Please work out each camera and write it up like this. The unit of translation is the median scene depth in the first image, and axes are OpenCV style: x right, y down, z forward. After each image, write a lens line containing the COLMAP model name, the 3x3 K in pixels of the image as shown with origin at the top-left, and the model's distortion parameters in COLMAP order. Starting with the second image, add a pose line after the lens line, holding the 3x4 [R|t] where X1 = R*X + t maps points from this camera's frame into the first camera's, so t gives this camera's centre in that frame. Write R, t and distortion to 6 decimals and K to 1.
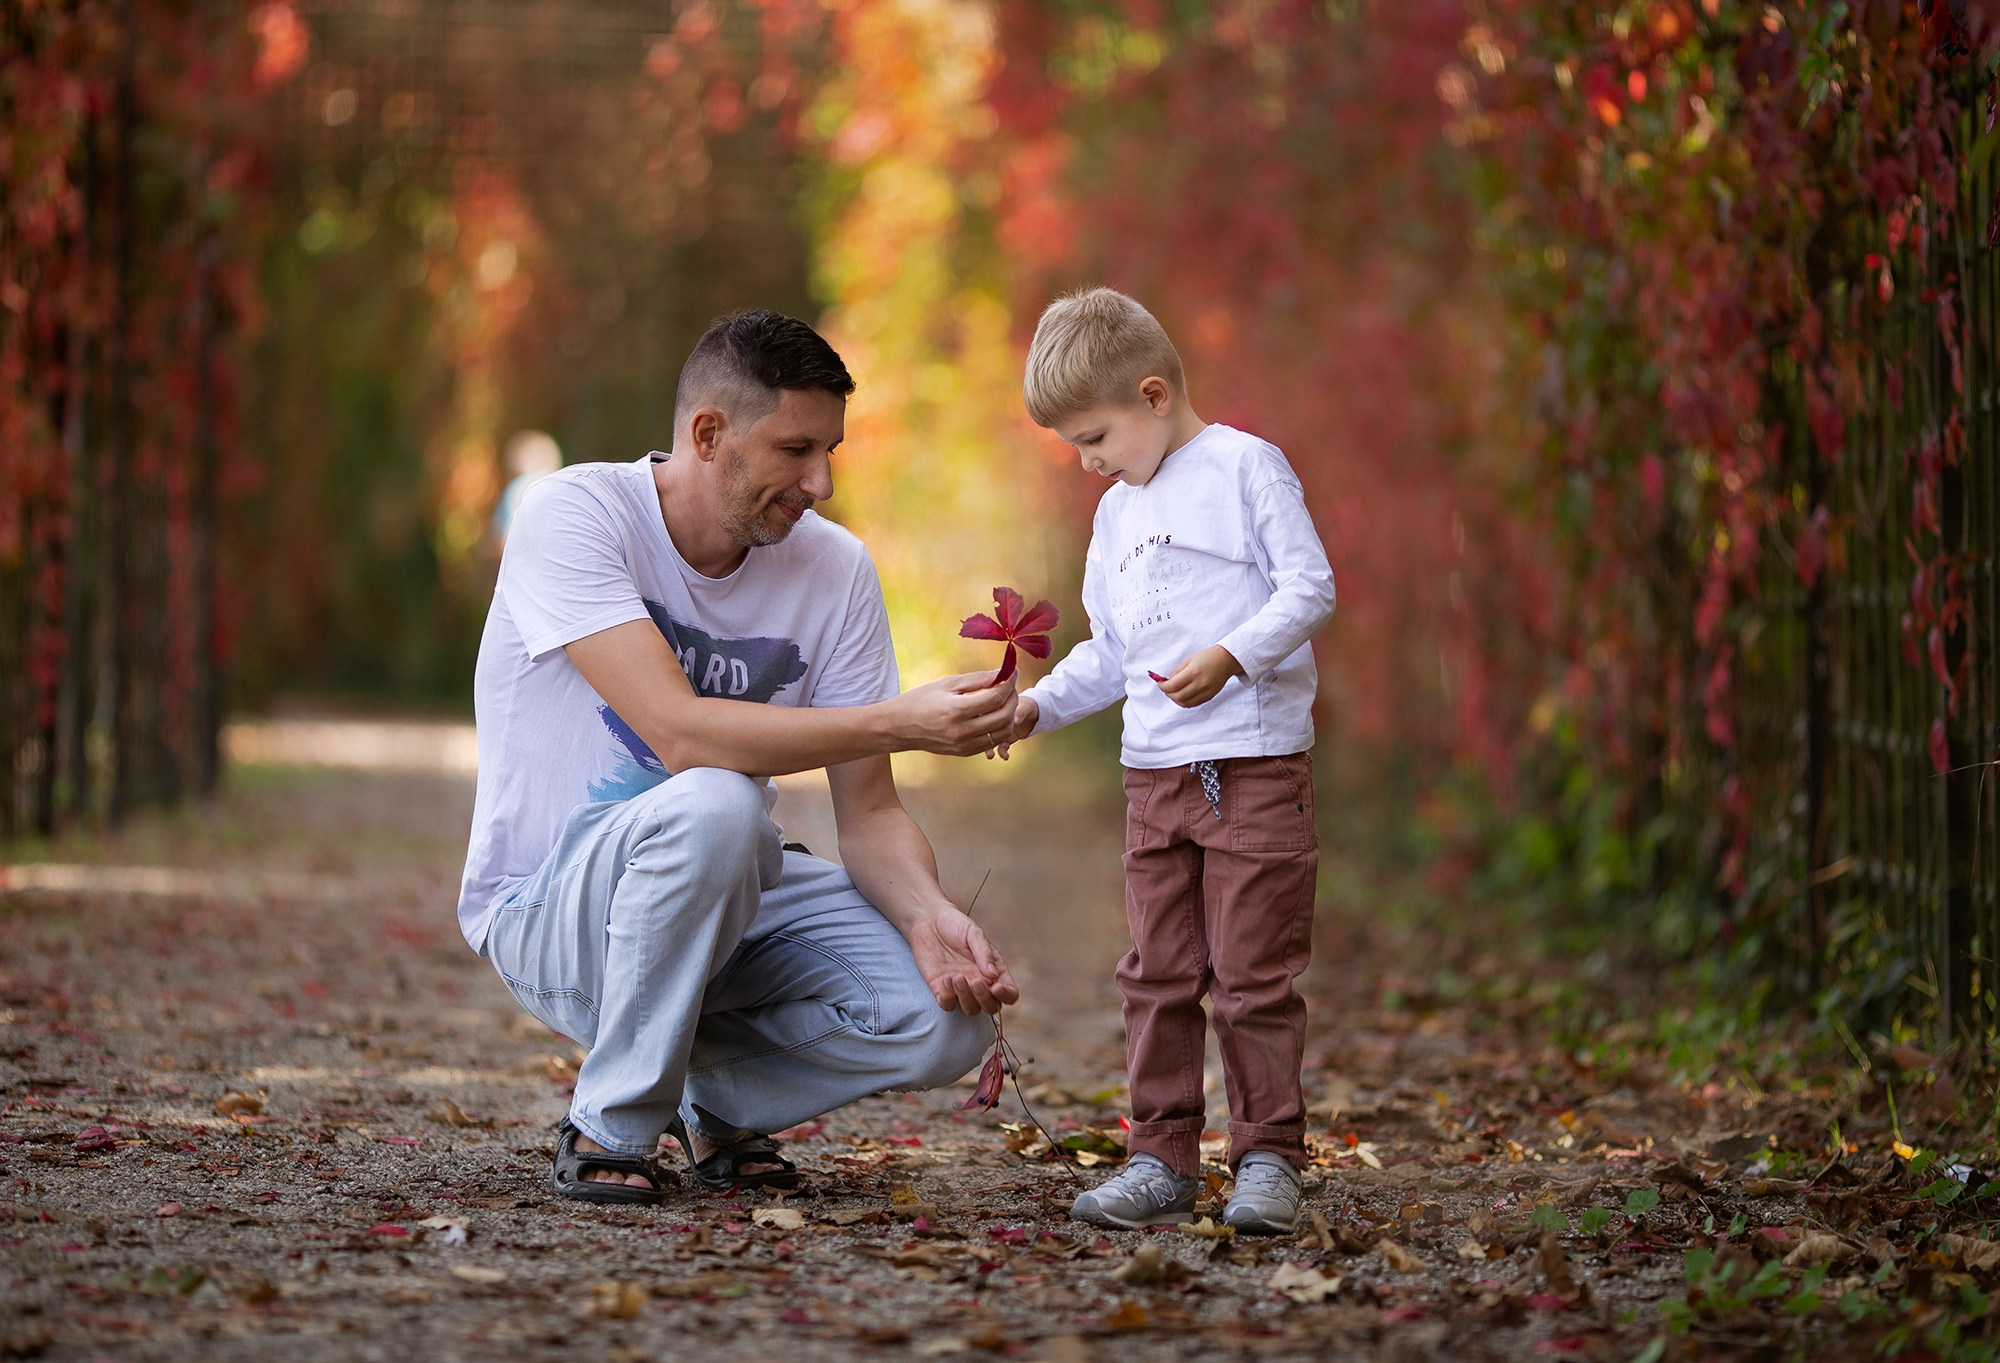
lens RADIAL K [[8025.8, 0, 1000.0], [0, 8025.8, 681.5], [0, 0, 1]] dist [0.897727, -0.420464]
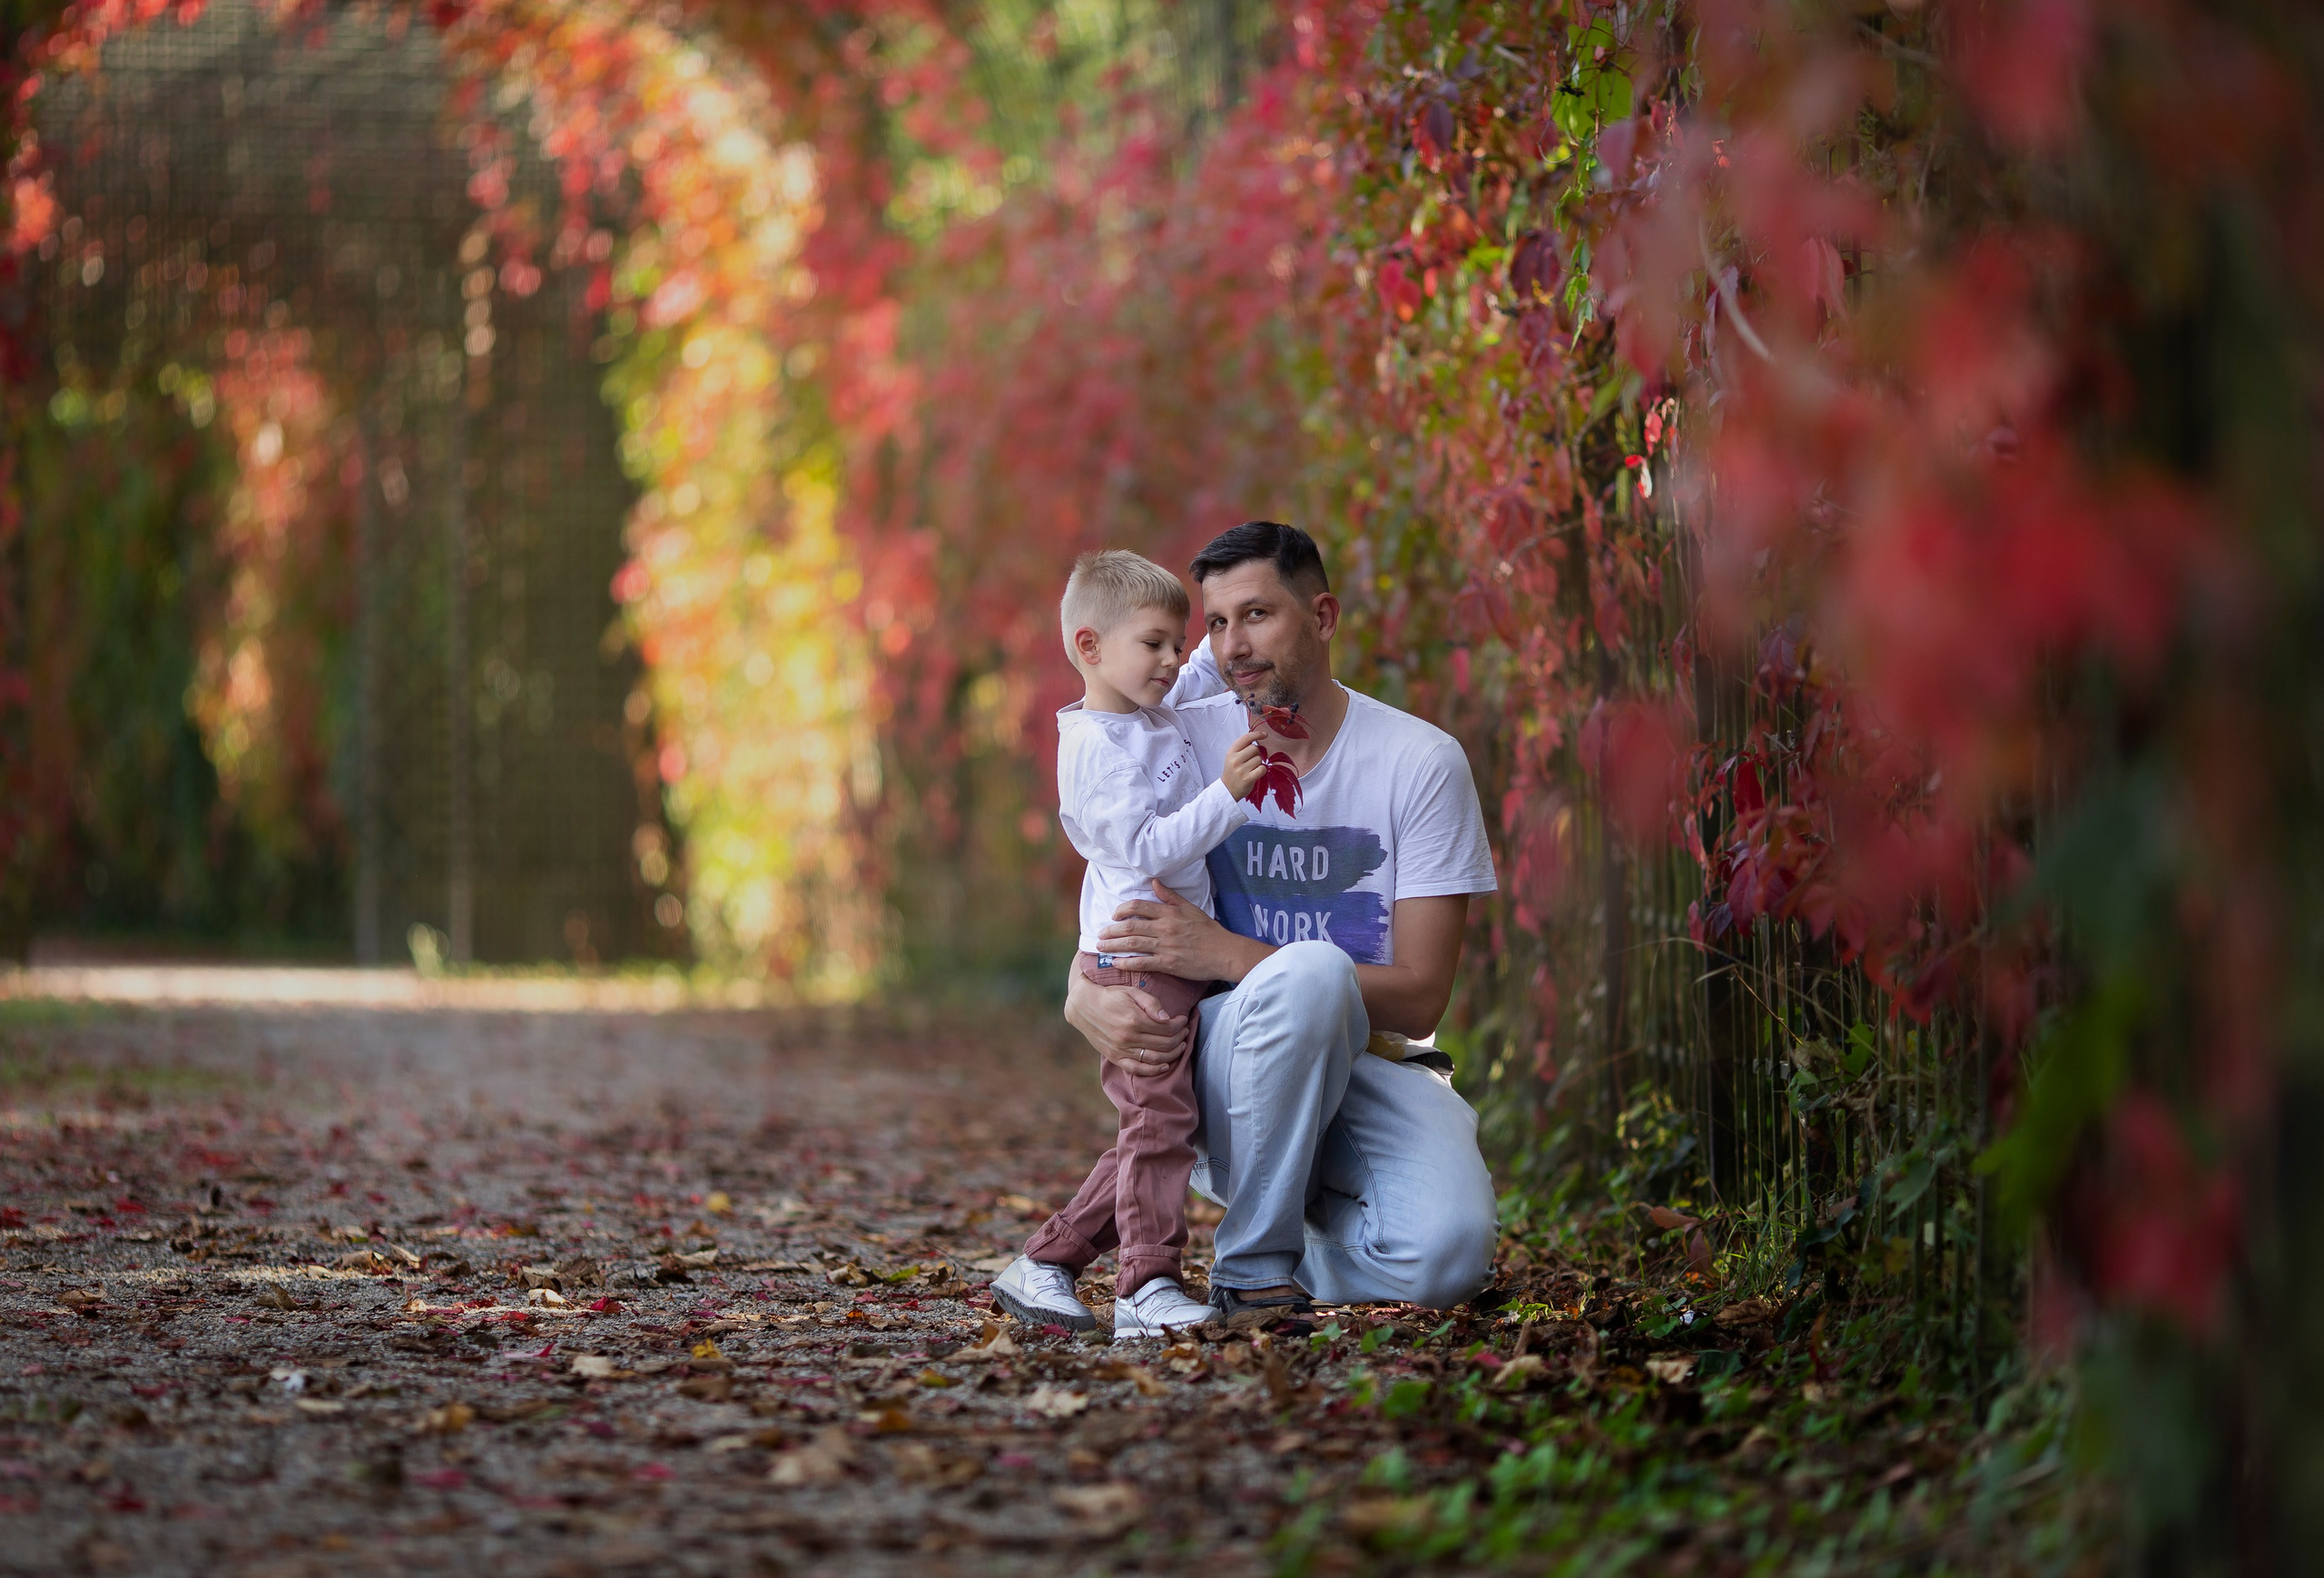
lens RADIAL K [[9324.2, 0, 1162.0], [0, 9324.2, 789.0], [0, 0, 1]] dist [0.784921, 4.547466]
pose [[0.999231, -0.021579, 0.032738, 0.008168], [0.021969, 0.999691, -0.011604, 0.003154], [-0.032477, 0.012314, 0.999397, -0.219871]]
